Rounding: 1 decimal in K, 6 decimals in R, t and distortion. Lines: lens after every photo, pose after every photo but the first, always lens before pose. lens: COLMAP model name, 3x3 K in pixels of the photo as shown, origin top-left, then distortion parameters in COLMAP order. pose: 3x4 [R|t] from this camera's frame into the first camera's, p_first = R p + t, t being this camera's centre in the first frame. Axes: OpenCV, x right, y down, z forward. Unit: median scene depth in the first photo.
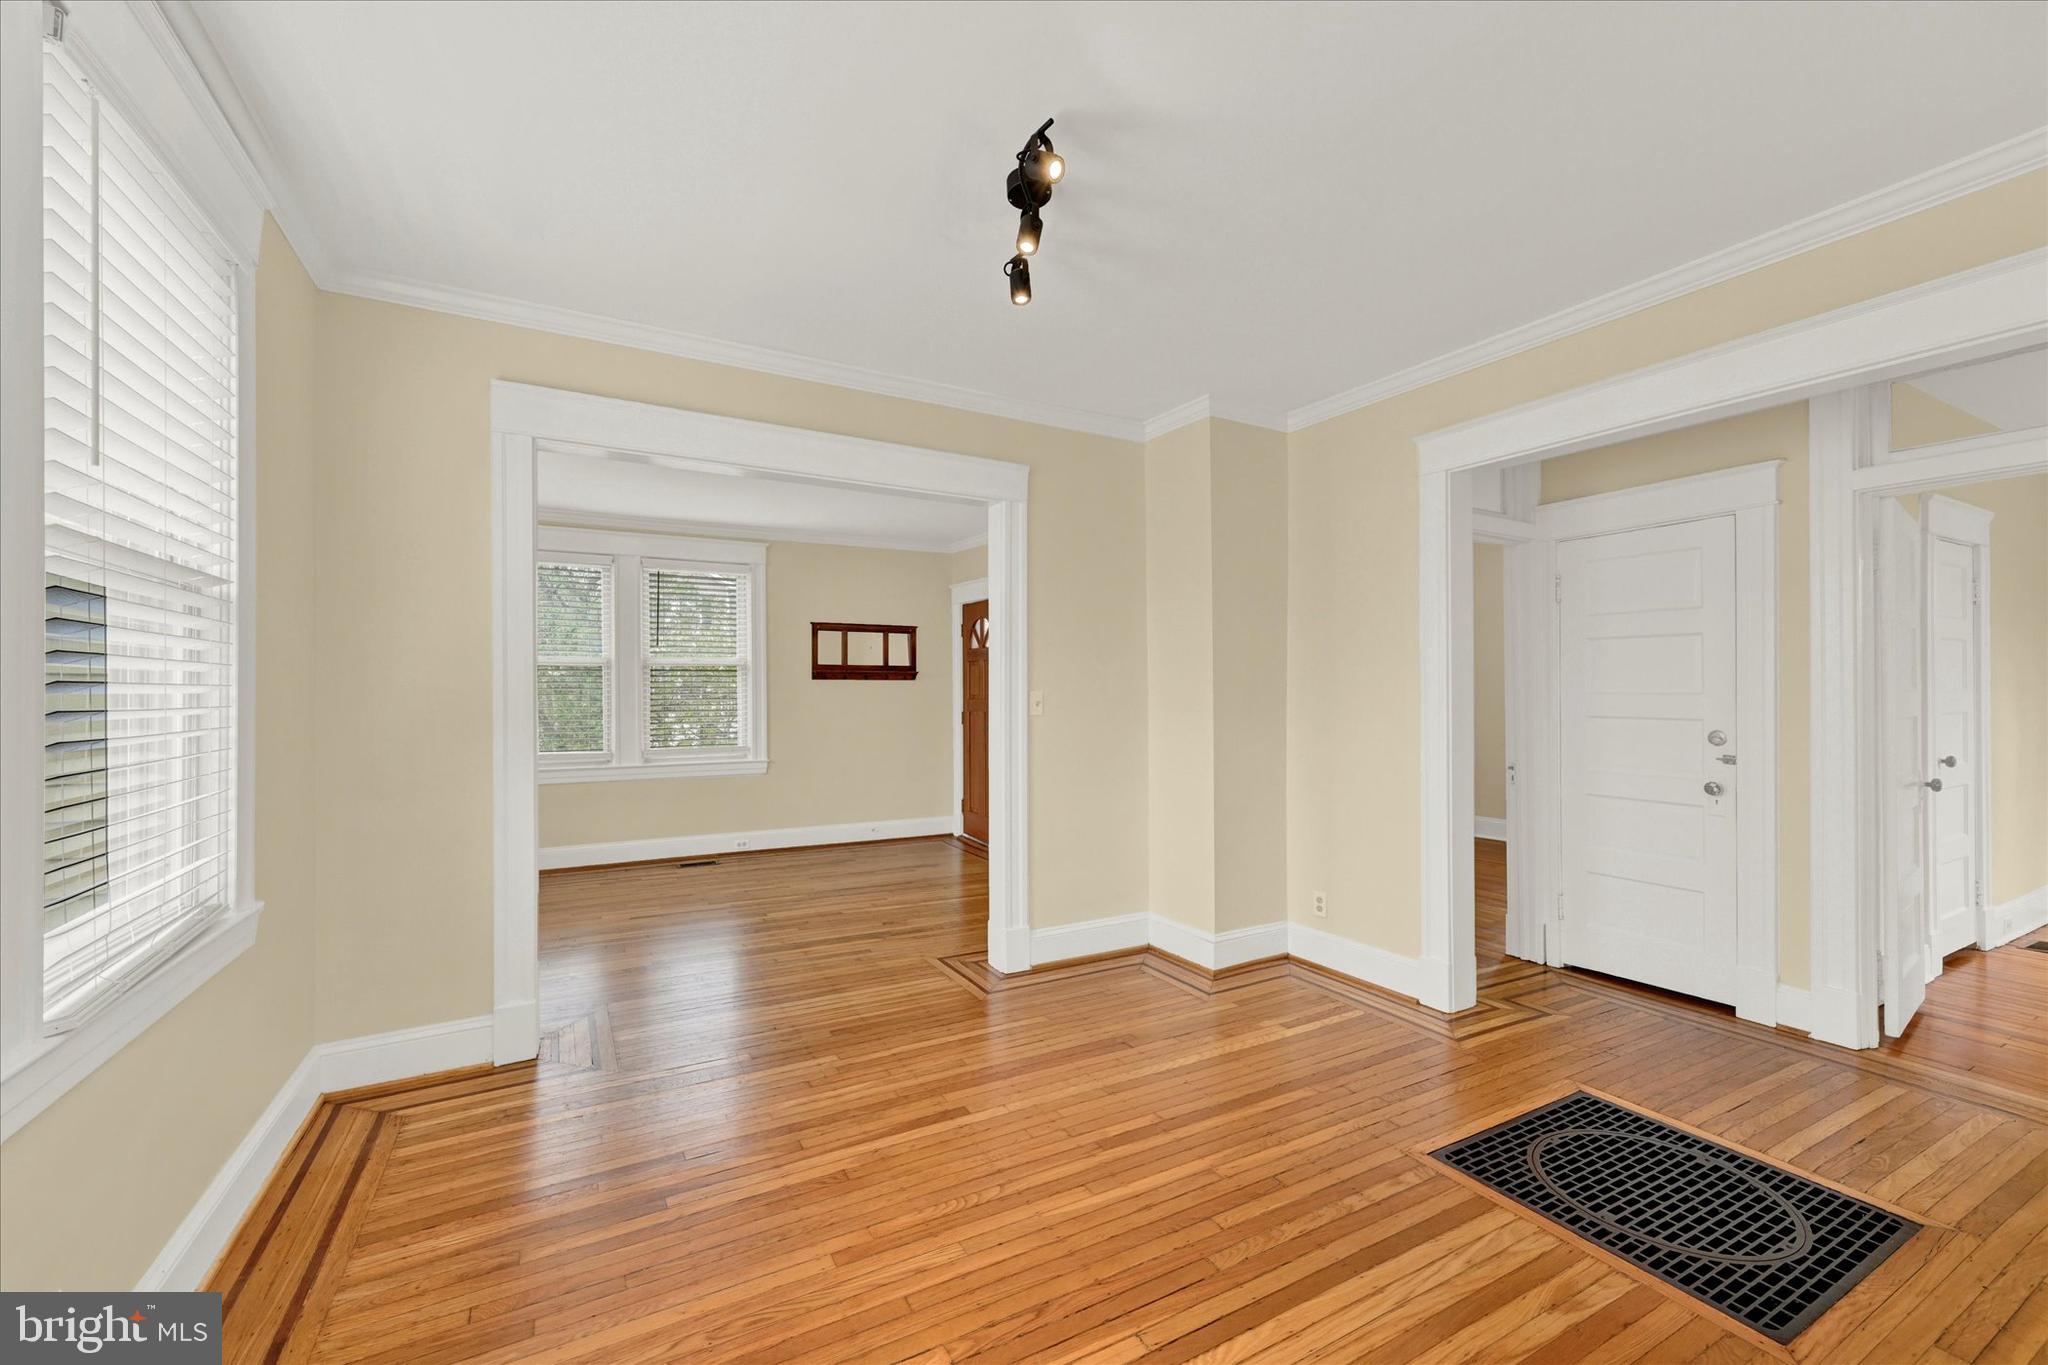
lens RADIAL K [[832.6, 0, 1023.2], [0, 832.6, 683.6], [0, 0, 1]] dist [0.000421, -0.000291]
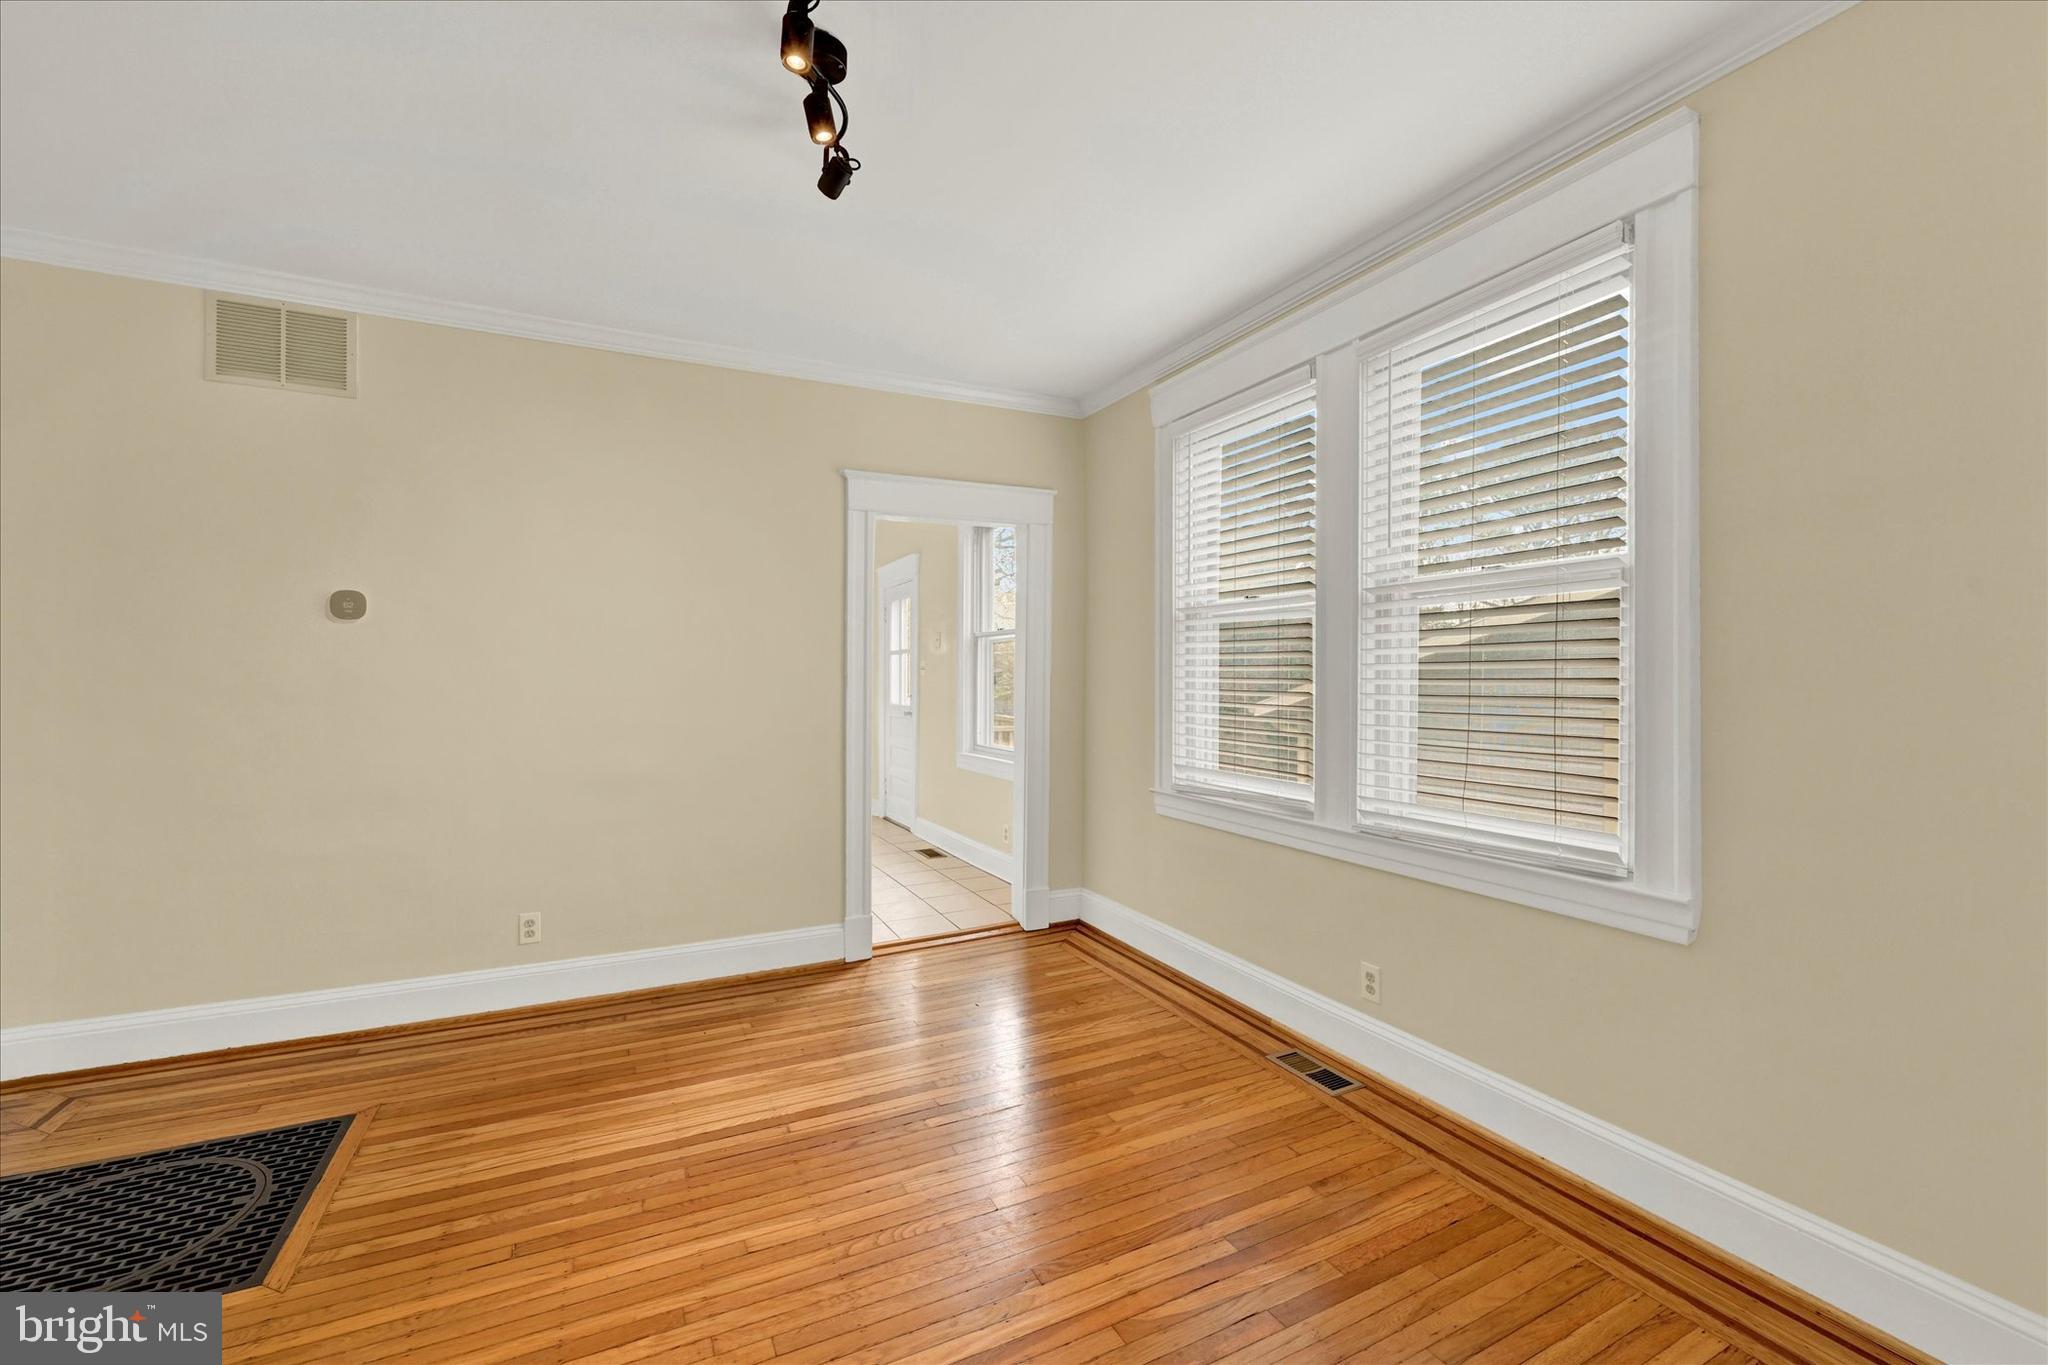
lens RADIAL K [[832.6, 0, 1014.0], [0, 832.6, 680.5], [0, 0, 1]] dist [0.000421, -0.000291]
pose [[-0.999042, -0.002411, 0.043692, -0.147217], [-0.002945, 0.999922, -0.012173, 0.024817], [-0.043659, -0.012291, -0.998971, 1.184174]]
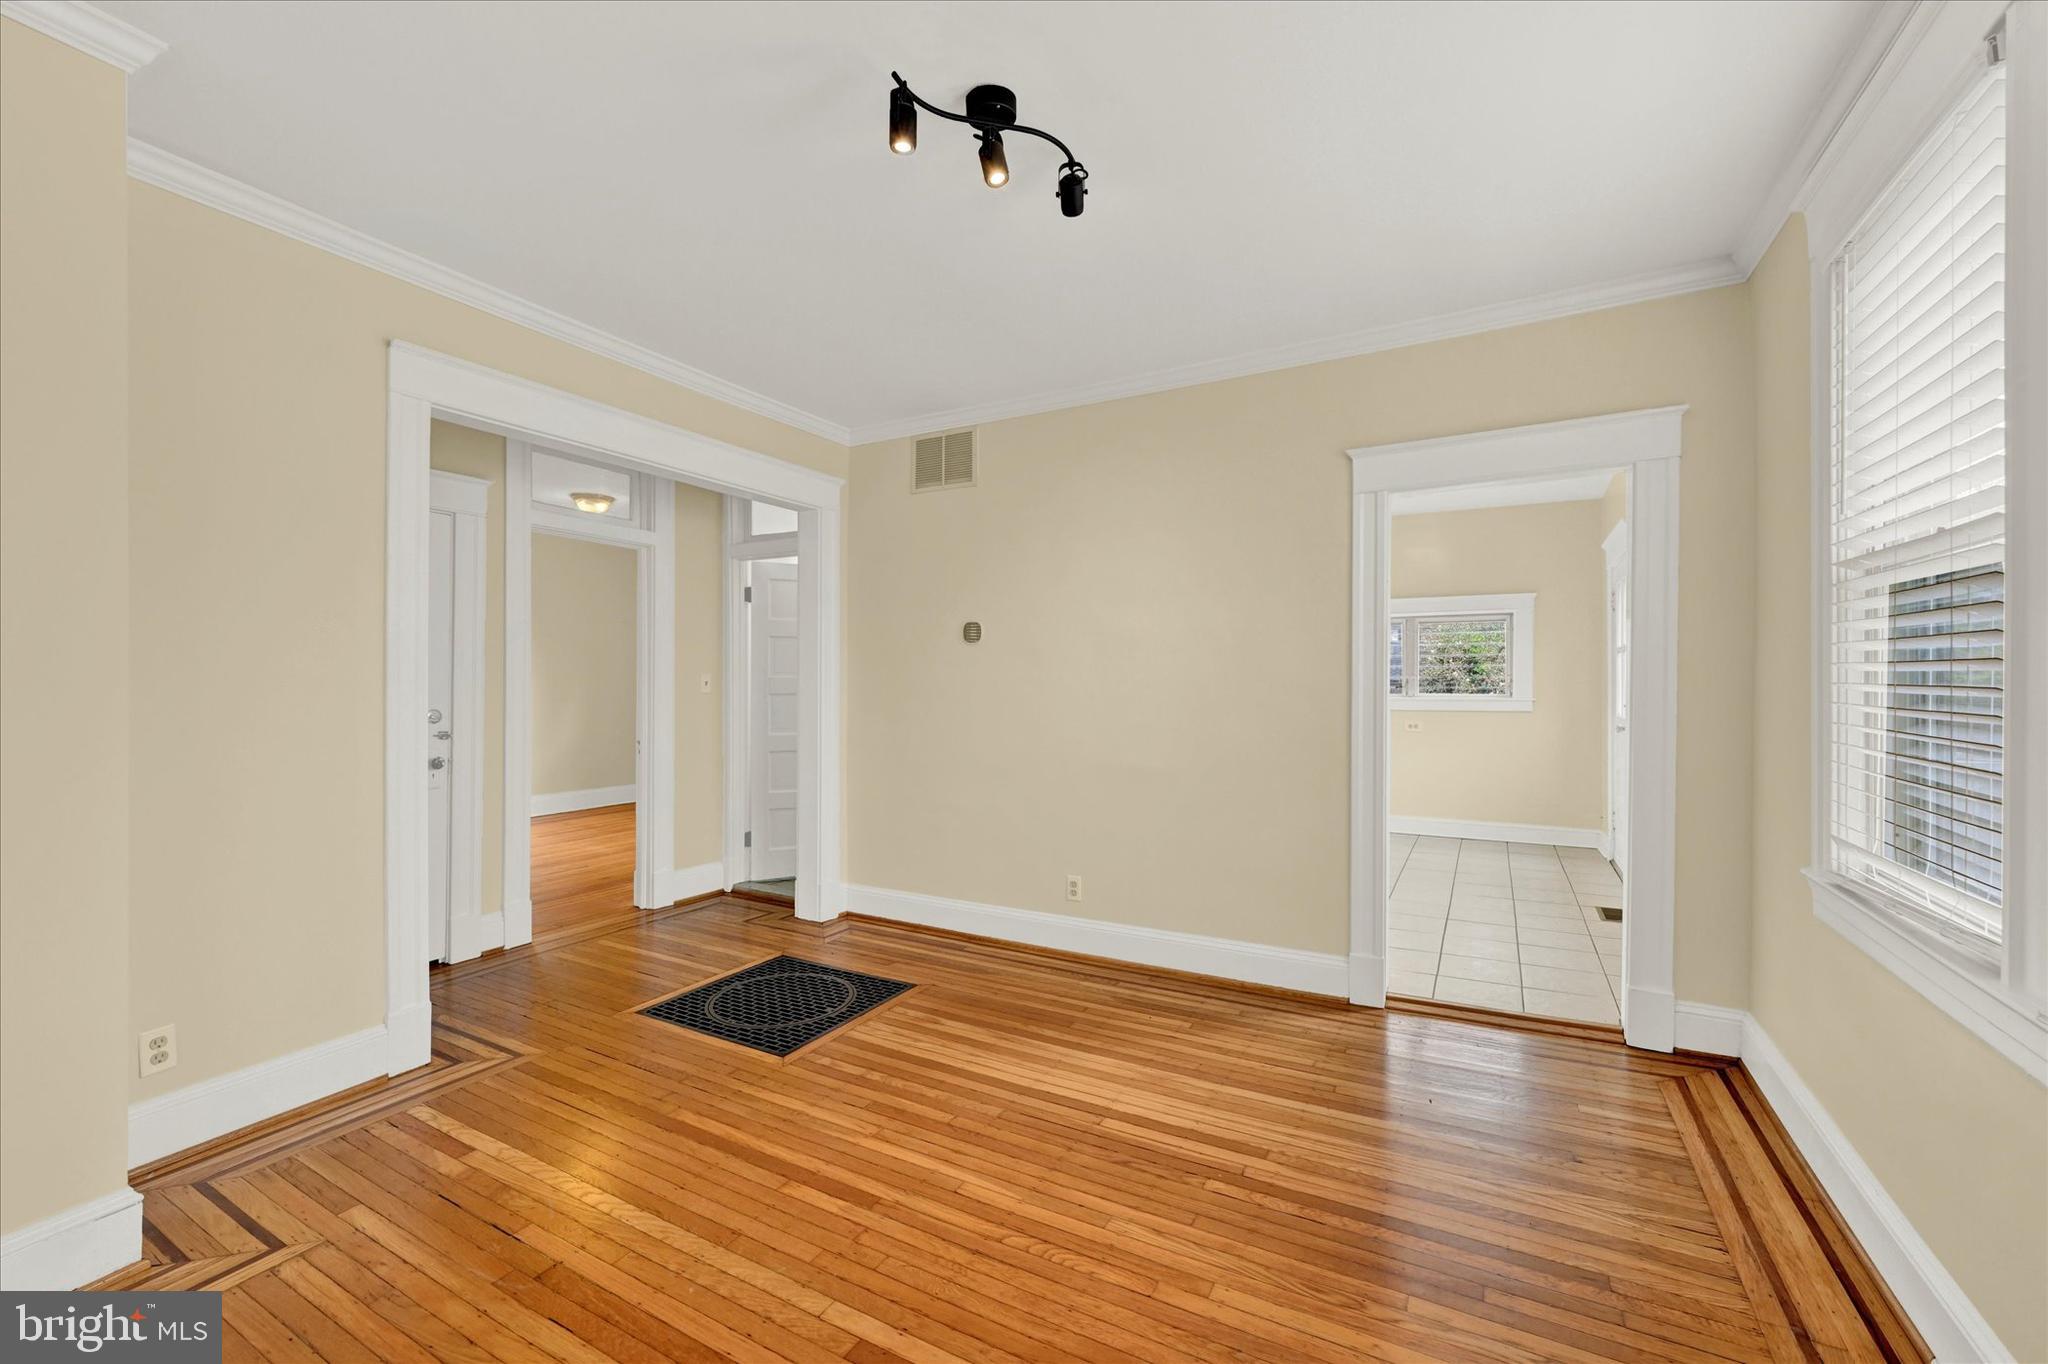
lens RADIAL K [[832.6, 0, 1032.1], [0, 832.6, 680.5], [0, 0, 1]] dist [0.000421, -0.000291]
pose [[-0.543204, -0.000530, 0.839601, -0.499681], [-0.011353, 0.999913, -0.006714, 0.016032], [-0.839524, -0.013179, -0.543163, 0.938704]]
